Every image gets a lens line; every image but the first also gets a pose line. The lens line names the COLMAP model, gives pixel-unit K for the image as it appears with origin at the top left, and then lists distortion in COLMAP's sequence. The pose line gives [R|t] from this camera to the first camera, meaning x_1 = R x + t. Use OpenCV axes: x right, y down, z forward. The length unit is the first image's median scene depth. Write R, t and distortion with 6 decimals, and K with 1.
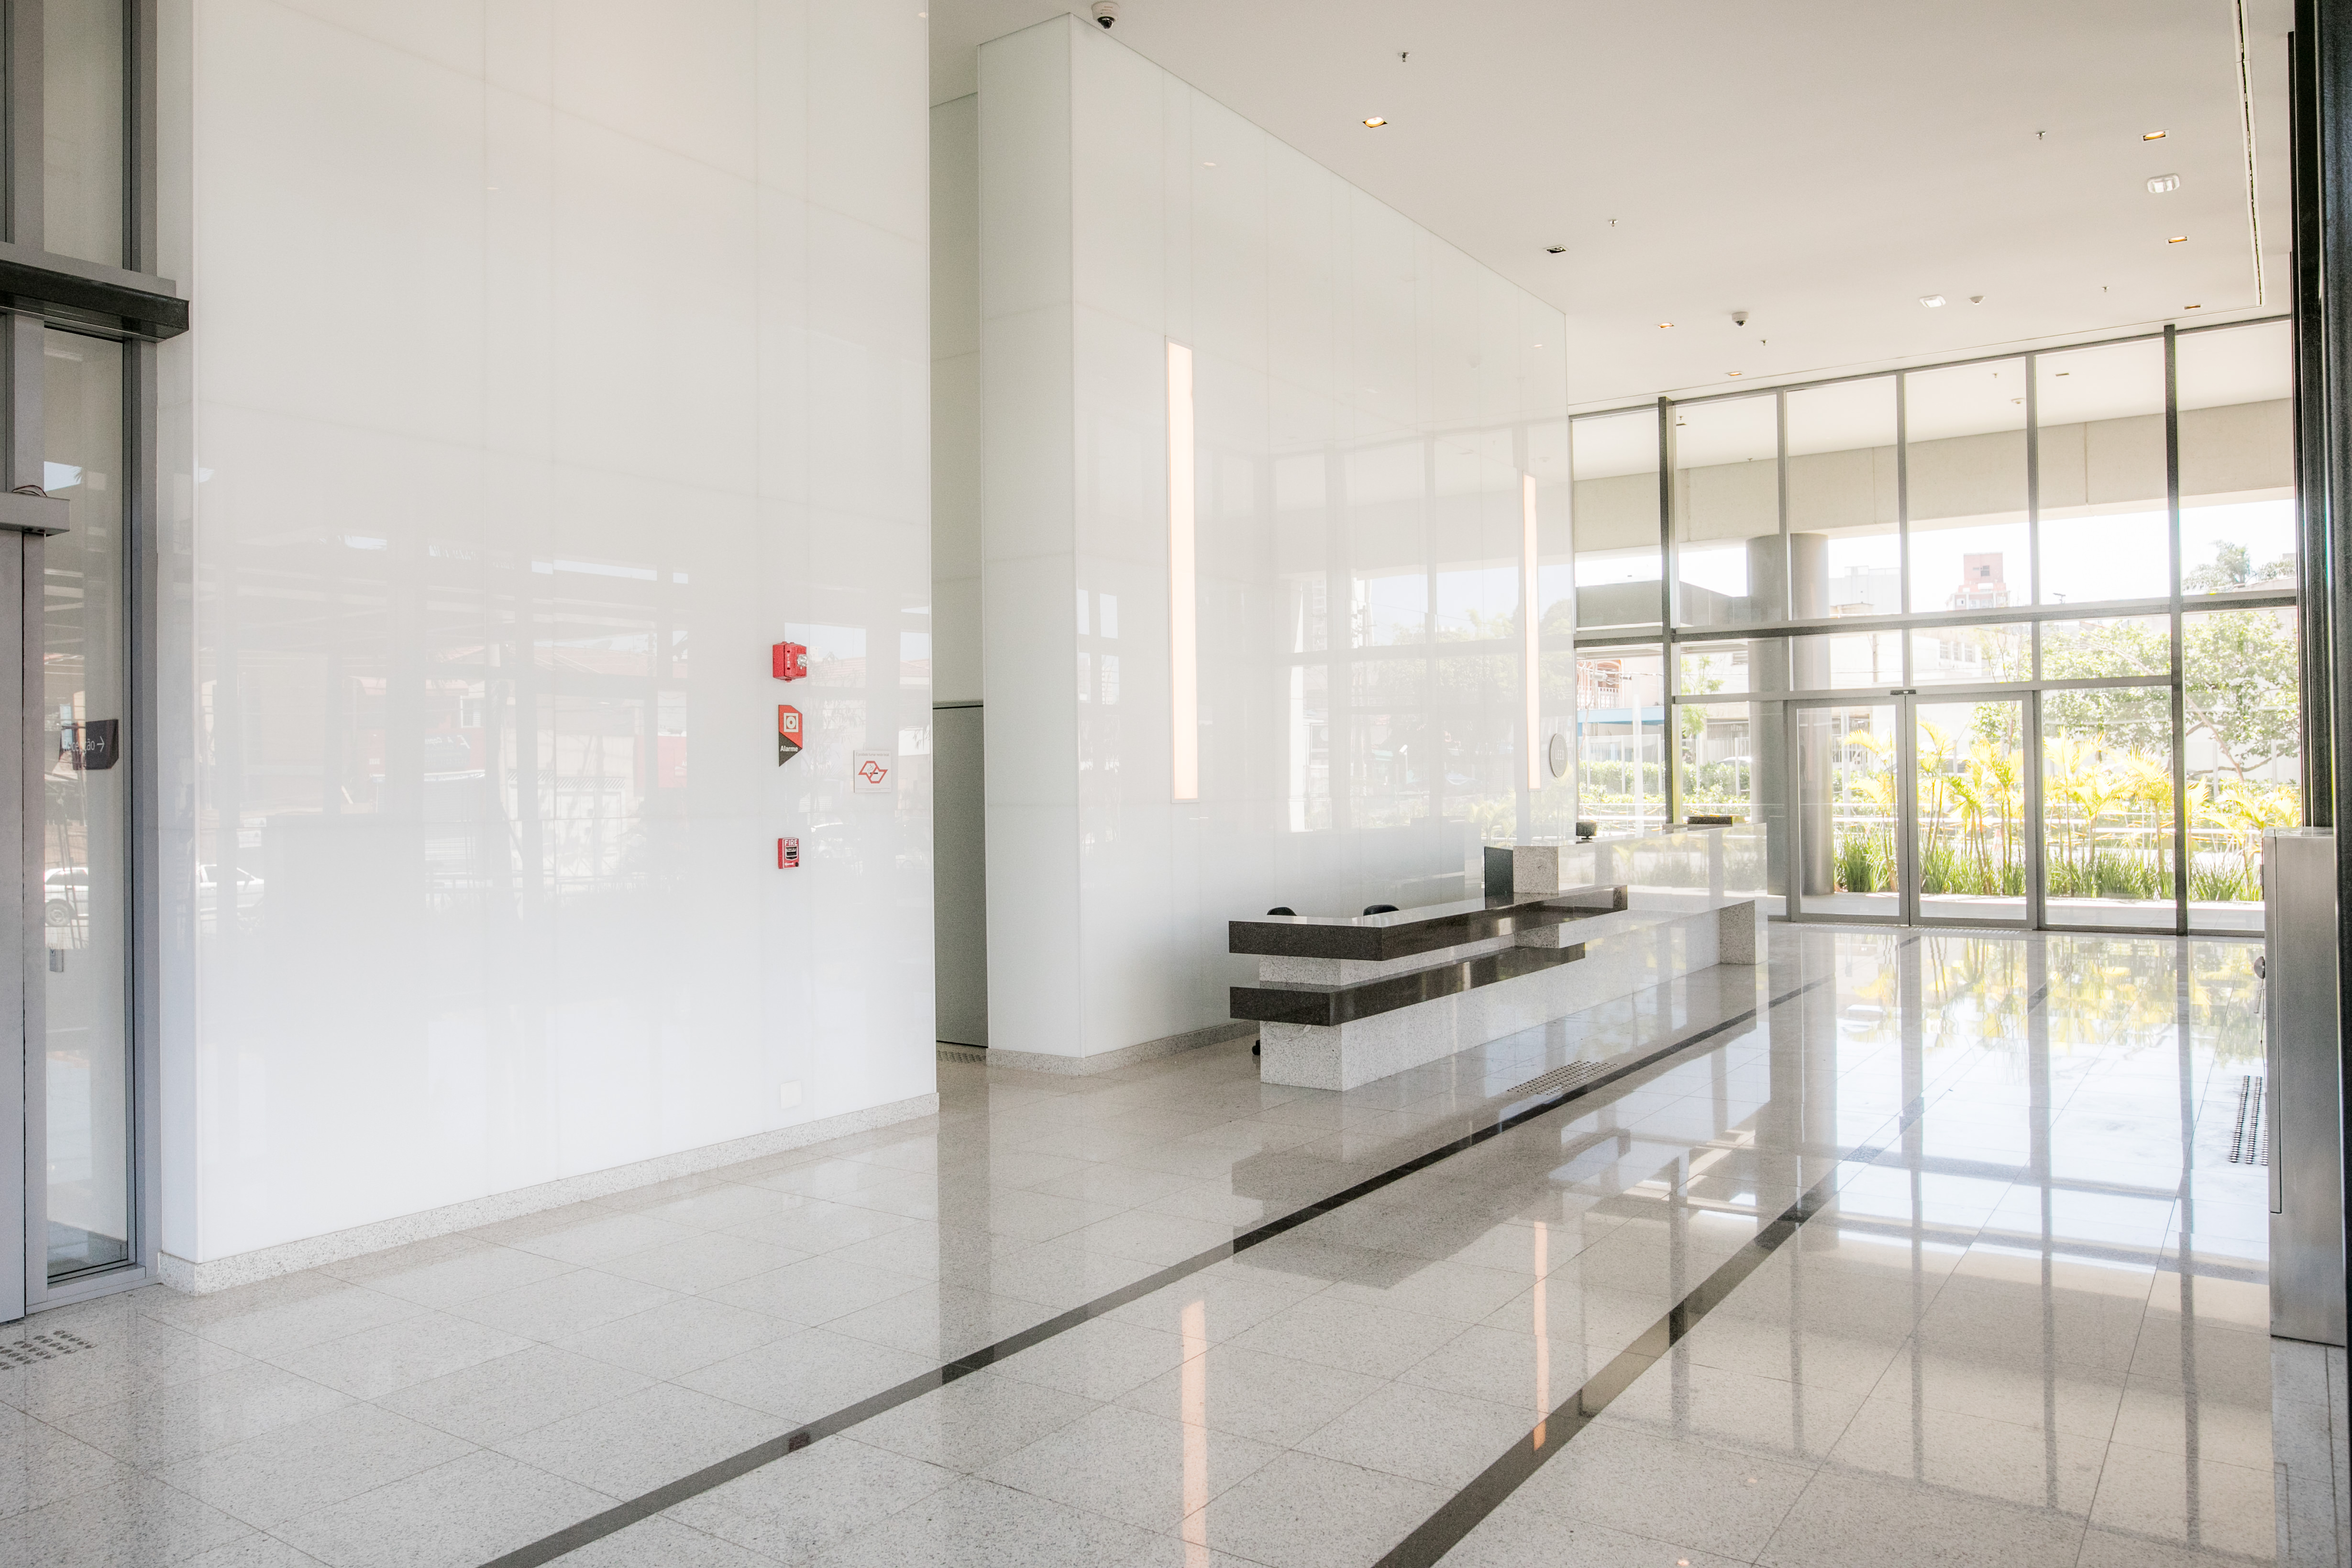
lens RADIAL K [[1650.1, 0, 1176.0], [0, 1650.1, 784.0], [0, 0, 1]] dist [-0.005155, -0.006054]
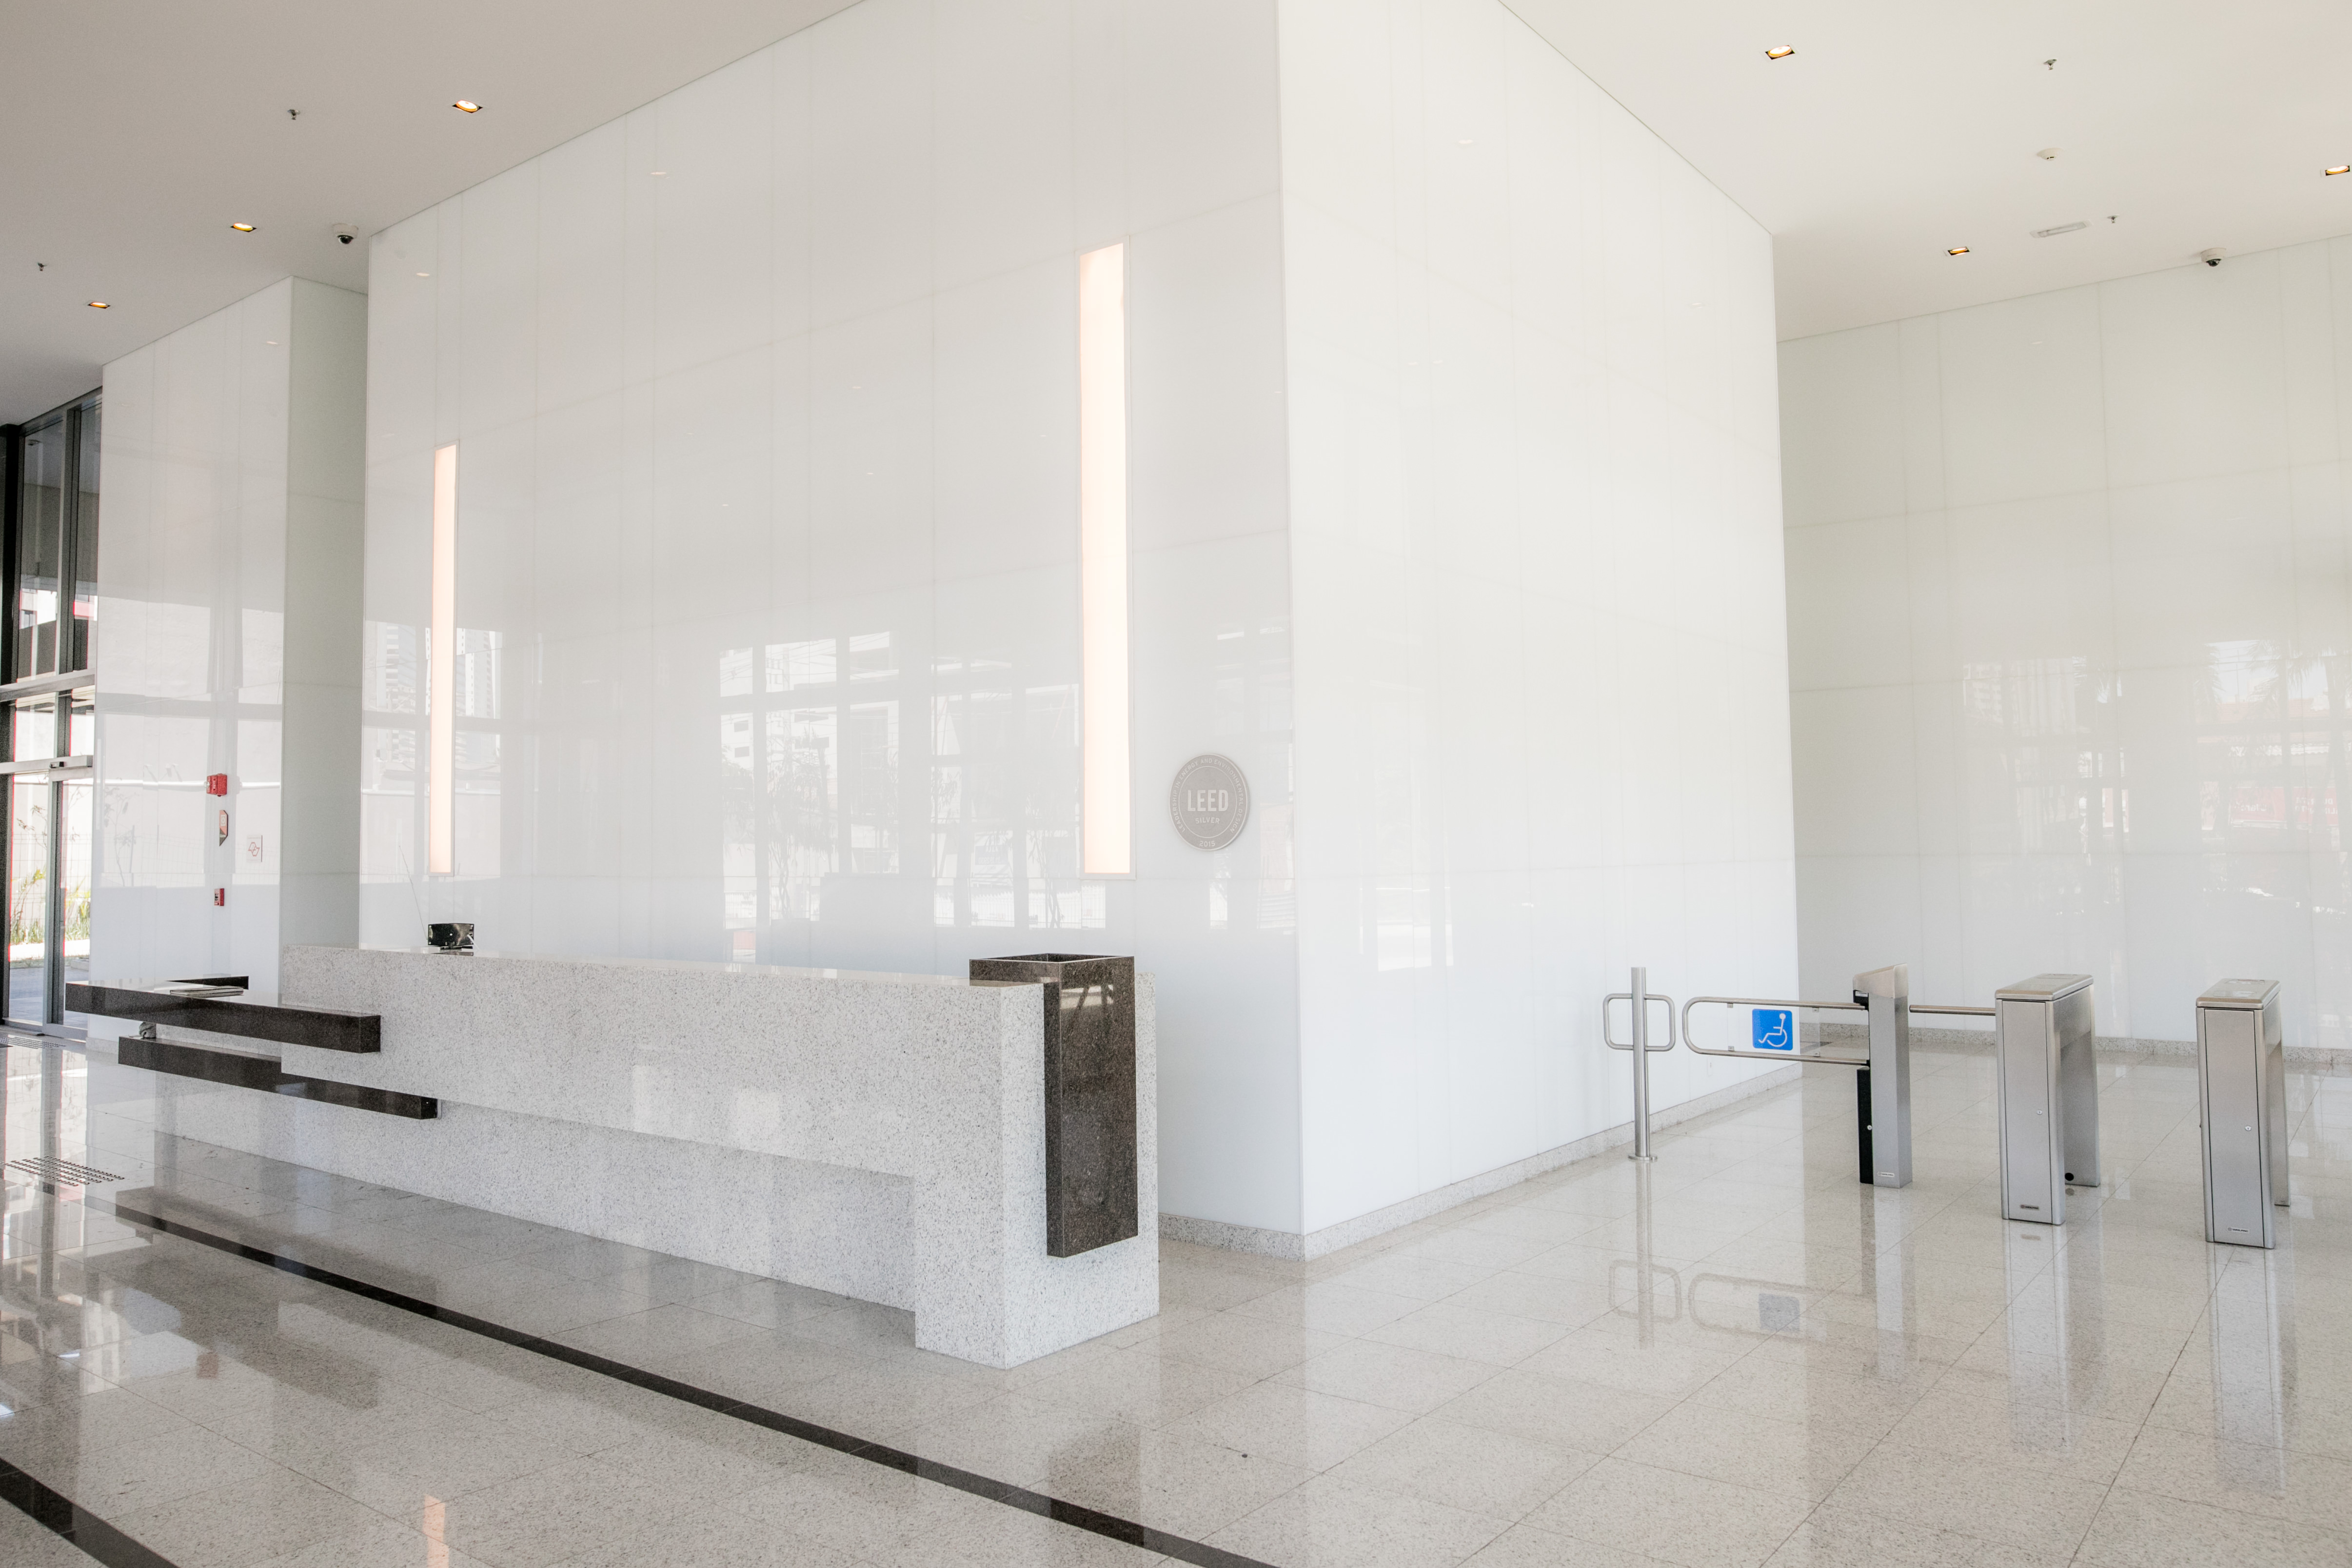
lens RADIAL K [[1650.1, 0, 1176.0], [0, 1650.1, 784.0], [0, 0, 1]] dist [-0.005155, -0.006054]
pose [[-0.066753, -0.035682, -0.997131, 0.974575], [0.014076, 0.999227, -0.036699, 0.000508], [0.997670, -0.016485, -0.066199, 1.455922]]
